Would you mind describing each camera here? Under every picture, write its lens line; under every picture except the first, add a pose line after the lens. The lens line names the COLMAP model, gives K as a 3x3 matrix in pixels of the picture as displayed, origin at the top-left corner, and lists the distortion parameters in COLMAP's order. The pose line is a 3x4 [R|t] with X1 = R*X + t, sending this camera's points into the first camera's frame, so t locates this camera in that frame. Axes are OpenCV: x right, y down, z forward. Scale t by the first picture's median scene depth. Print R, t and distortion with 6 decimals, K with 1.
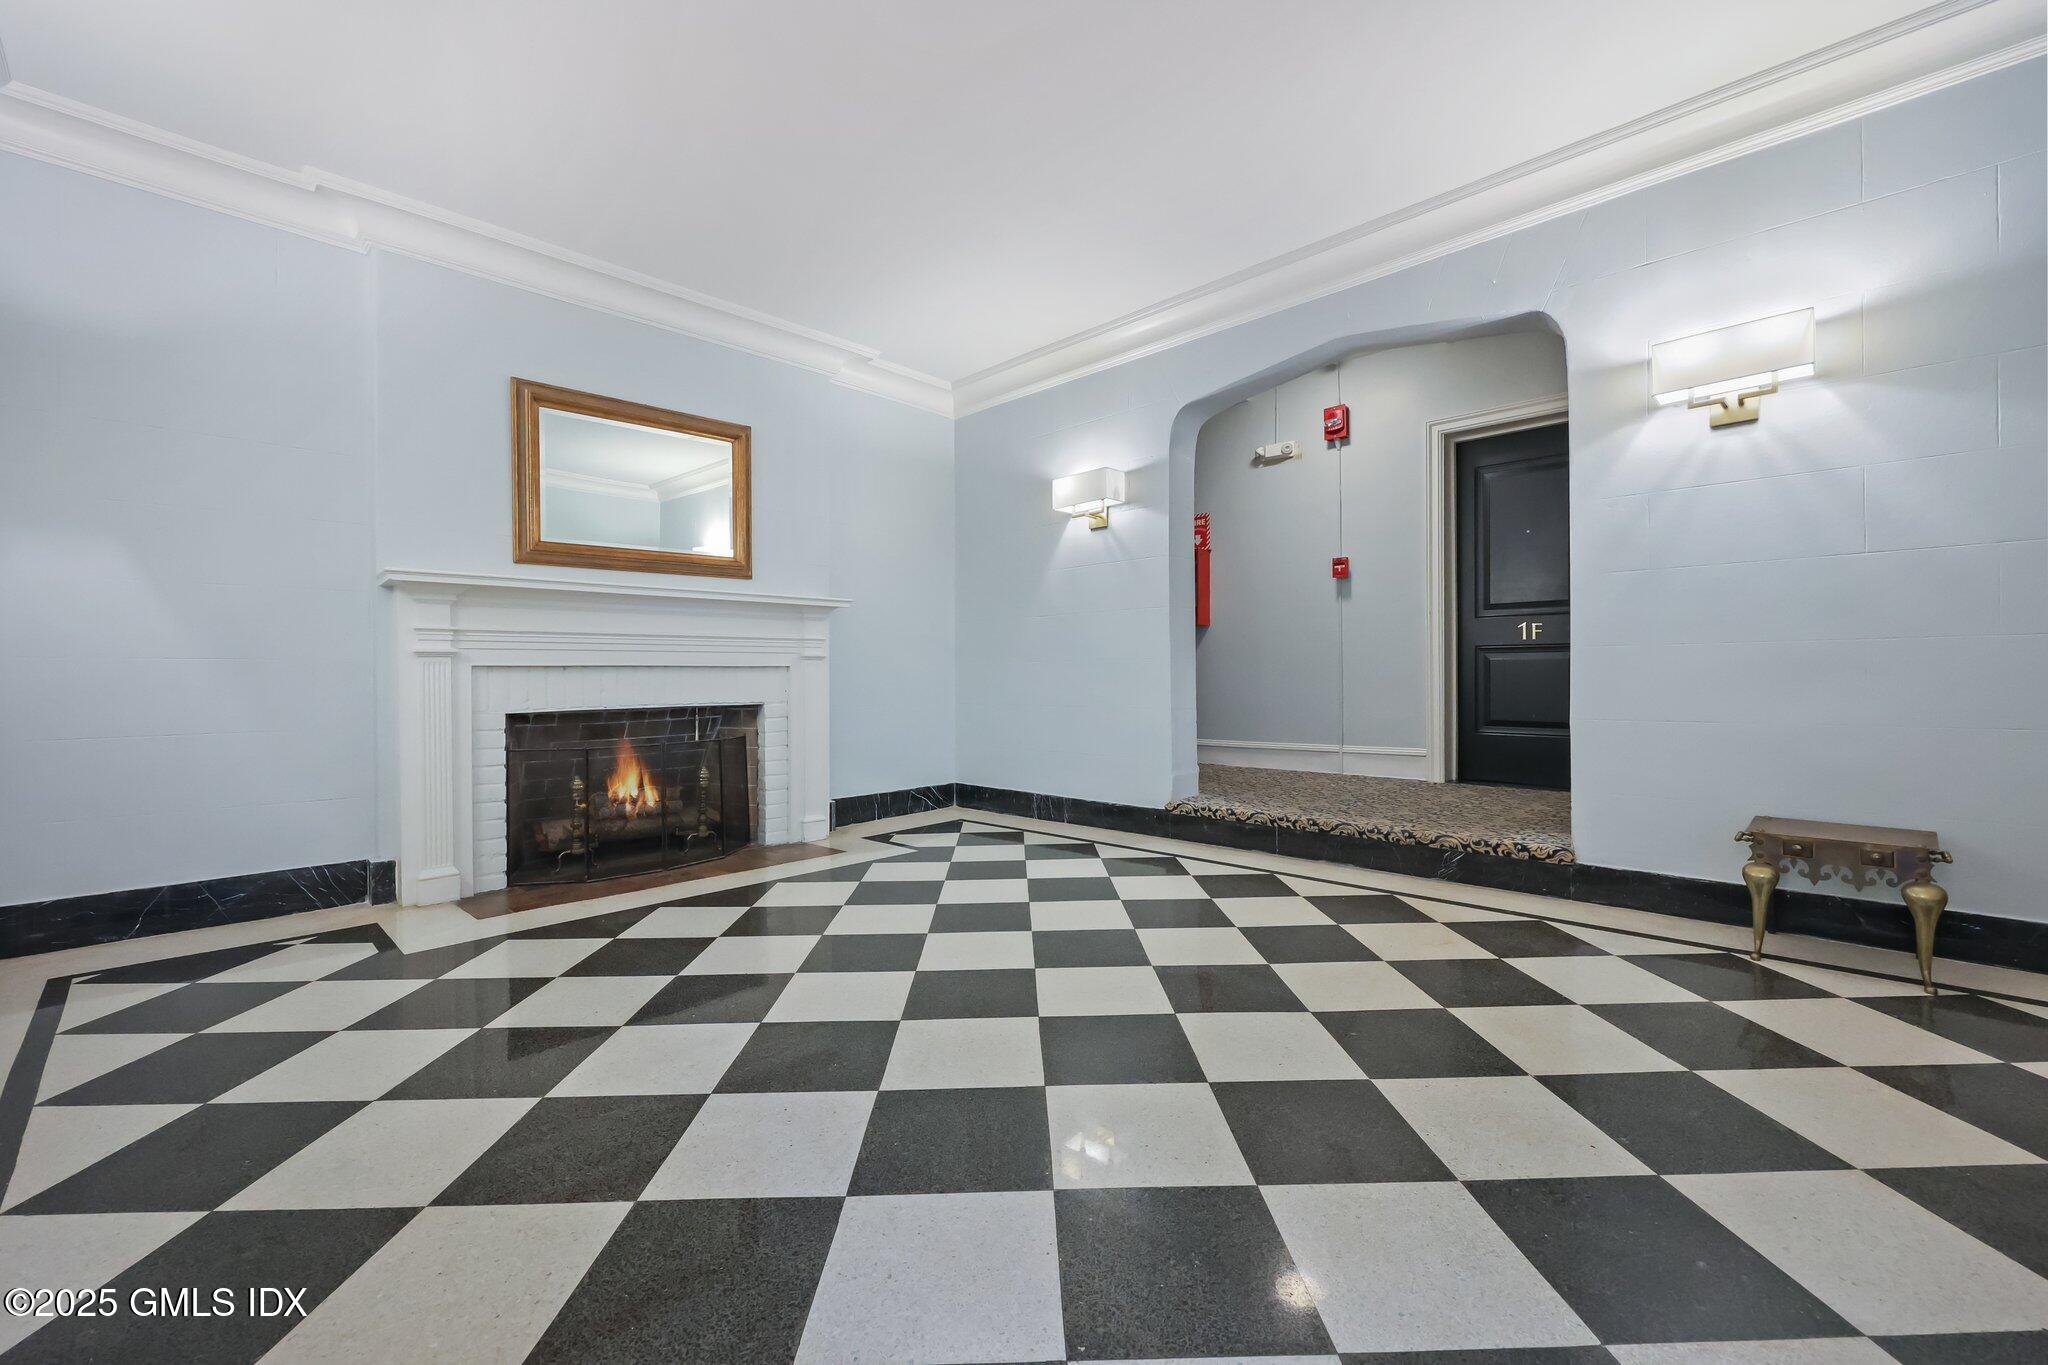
lens RADIAL K [[827.8, 0, 1034.6], [0, 827.8, 670.2], [0, 0, 1]] dist [0.000363, 0.000201]
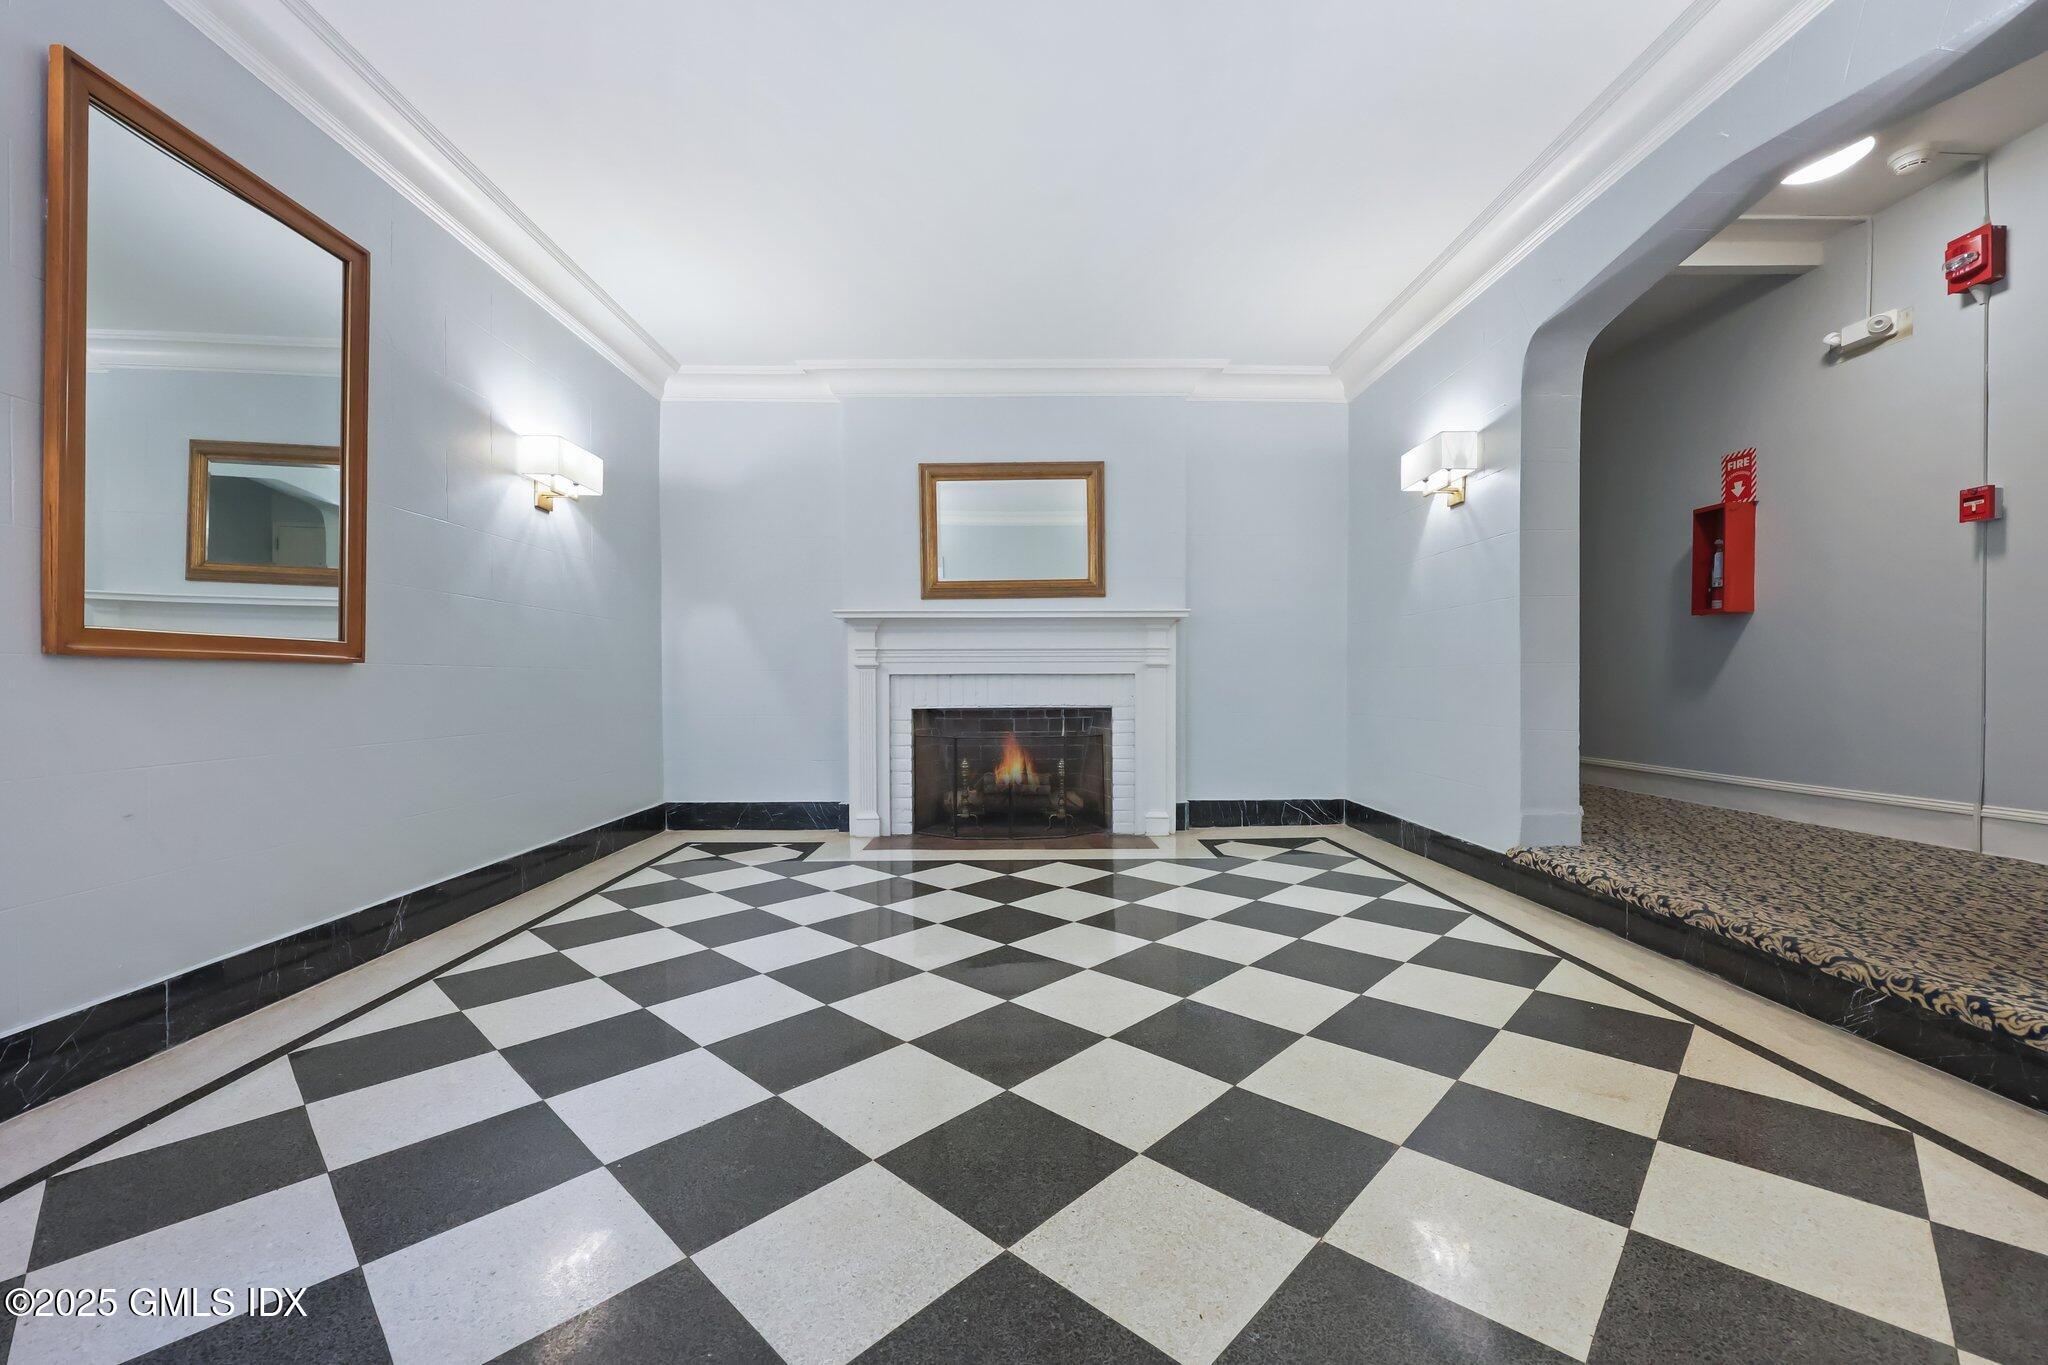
lens RADIAL K [[827.8, 0, 1033.4], [0, 827.8, 688.0], [0, 0, 1]] dist [0.000363, 0.000201]
pose [[0.707916, 0.010687, -0.706216, 0.388195], [0.000358, 0.999880, 0.015489, -0.002985], [0.706296, -0.011217, 0.707827, 0.130880]]
